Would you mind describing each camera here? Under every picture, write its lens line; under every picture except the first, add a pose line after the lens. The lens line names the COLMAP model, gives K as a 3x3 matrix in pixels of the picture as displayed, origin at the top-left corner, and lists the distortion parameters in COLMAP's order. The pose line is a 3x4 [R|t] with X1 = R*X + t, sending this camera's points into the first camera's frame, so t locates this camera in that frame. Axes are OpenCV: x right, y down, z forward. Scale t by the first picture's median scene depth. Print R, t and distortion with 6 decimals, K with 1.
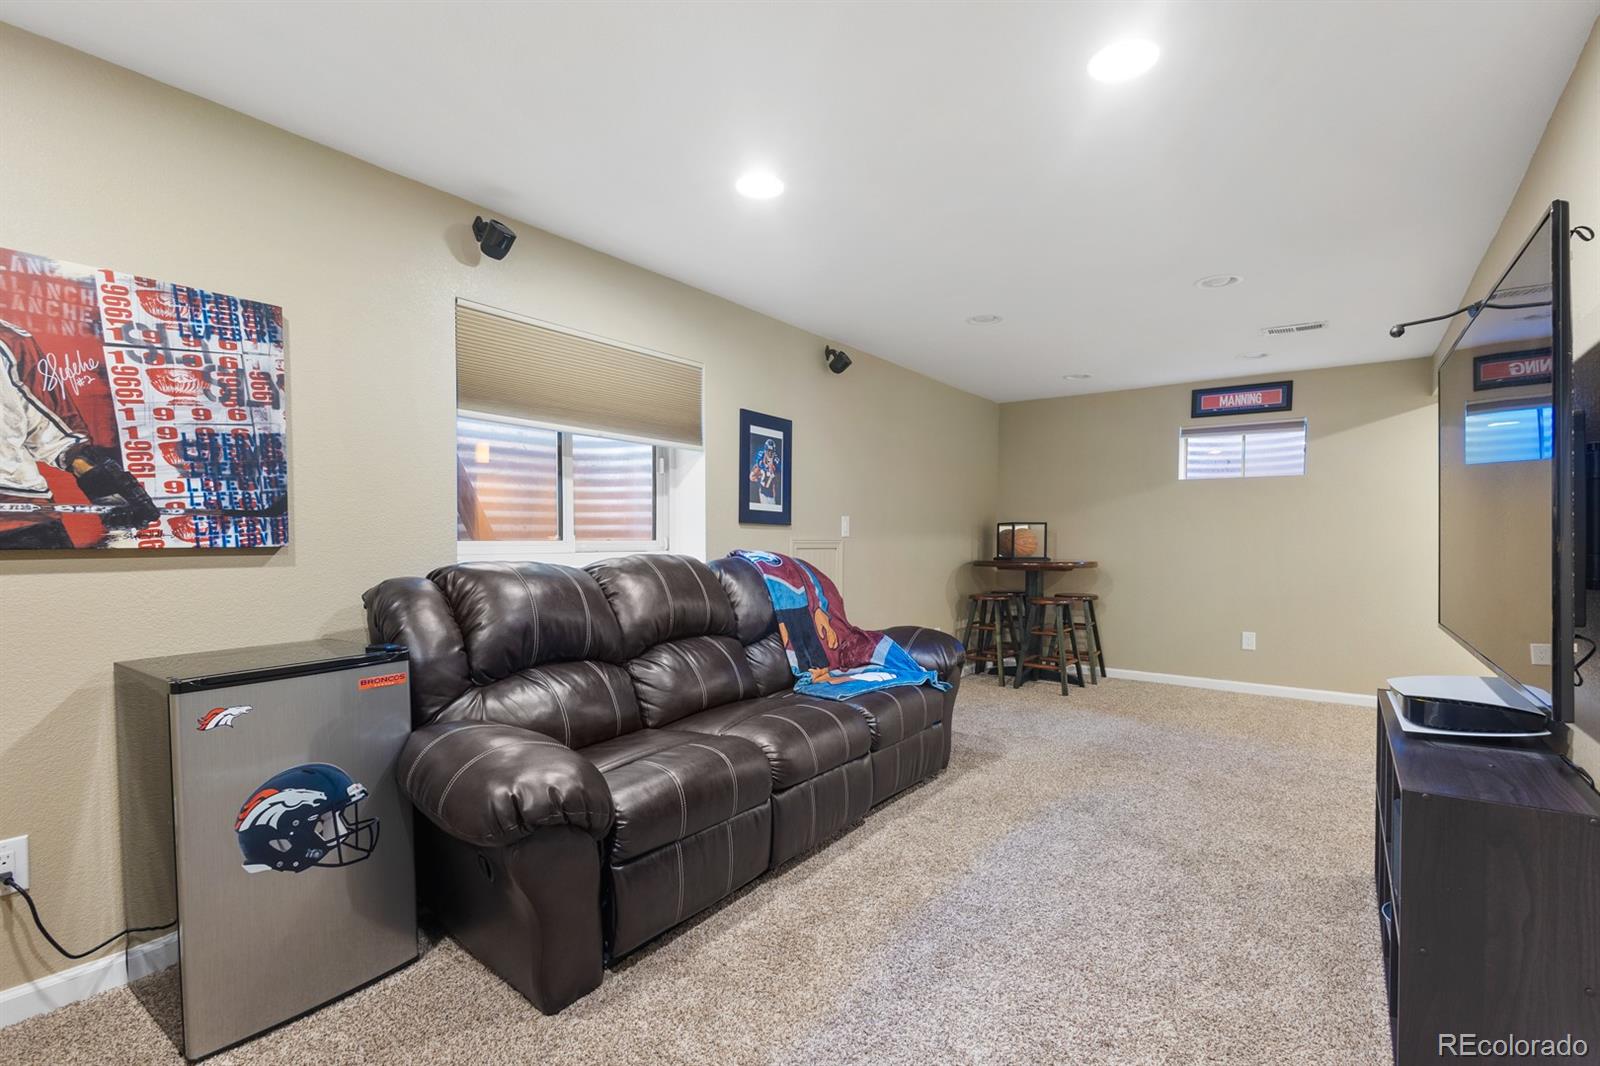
lens RADIAL K [[741.4, 0, 799.9], [0, 741.4, 559.9], [0, 0, 1]] dist [0.012681, -0.003672]
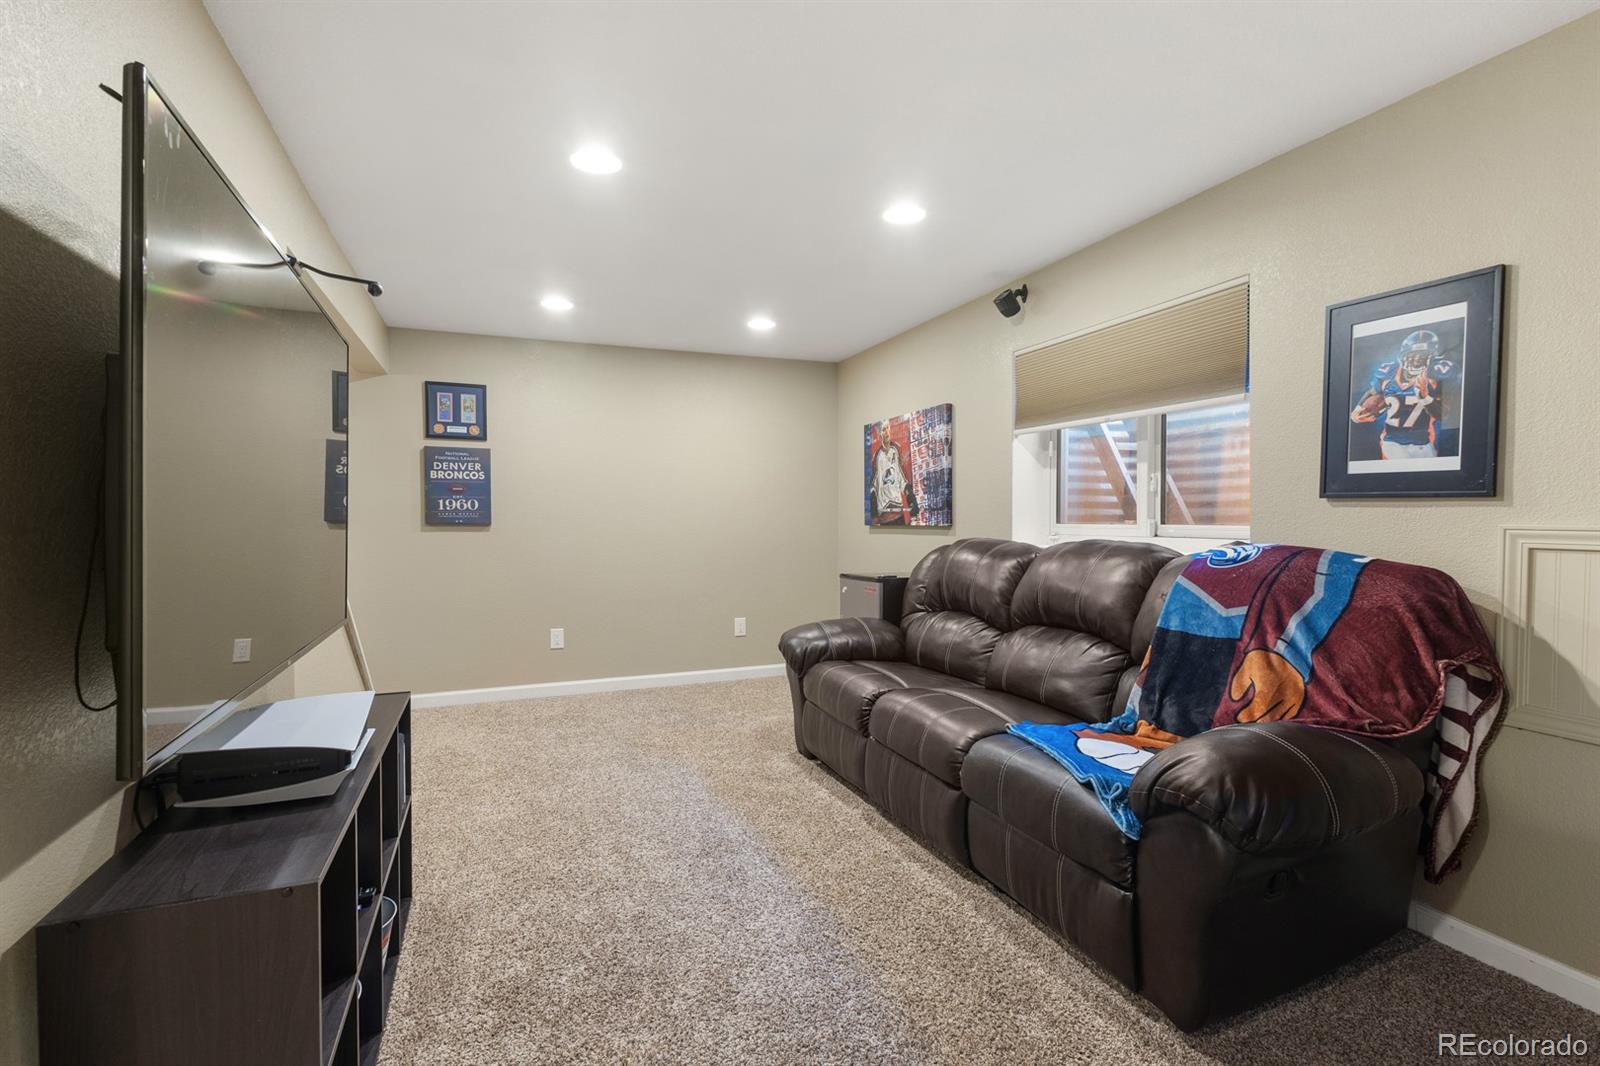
lens RADIAL K [[741.4, 0, 796.4], [0, 741.4, 534.9], [0, 0, 1]] dist [0.012681, -0.003672]
pose [[-0.528850, 0.020044, -0.848479, 0.698060], [-0.023739, 0.998981, 0.038395, -0.035610], [0.848384, 0.040447, -0.527835, 1.020409]]
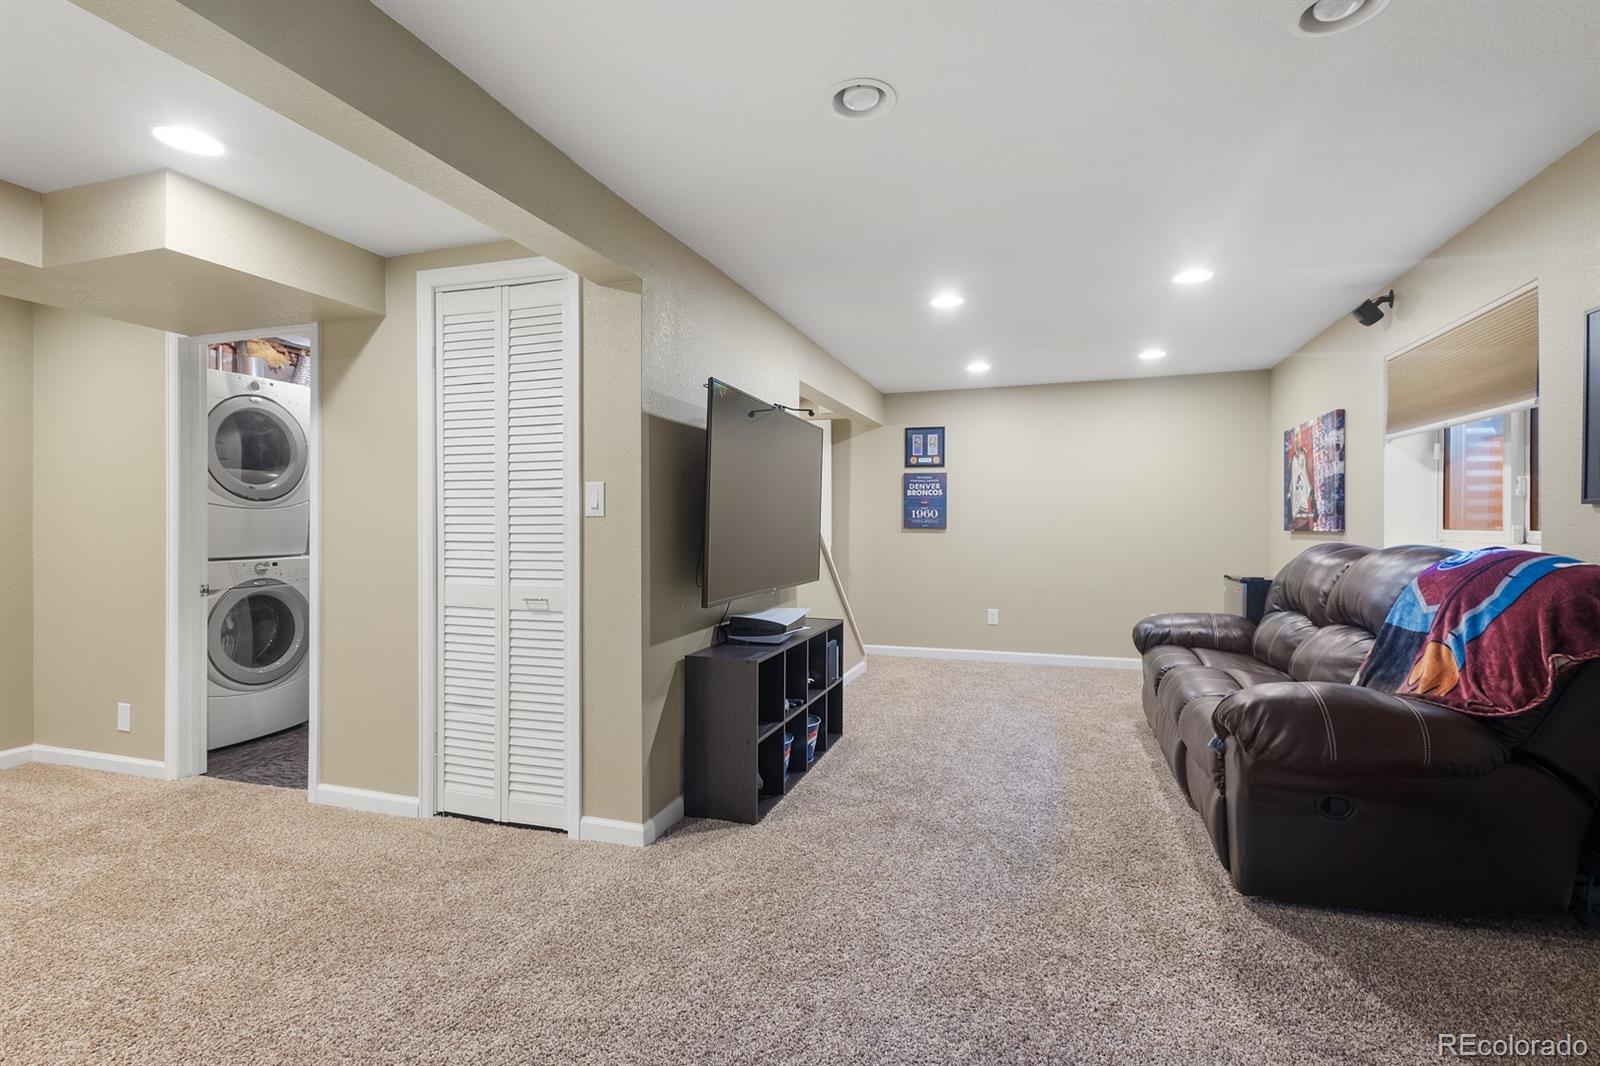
lens RADIAL K [[741.4, 0, 798.2], [0, 741.4, 525.0], [0, 0, 1]] dist [0.012681, -0.003672]
pose [[-0.955201, 0.001394, -0.295955, 0.738780], [-0.007849, 0.999518, 0.030040, -0.049562], [0.295854, 0.031018, -0.954729, 1.472468]]
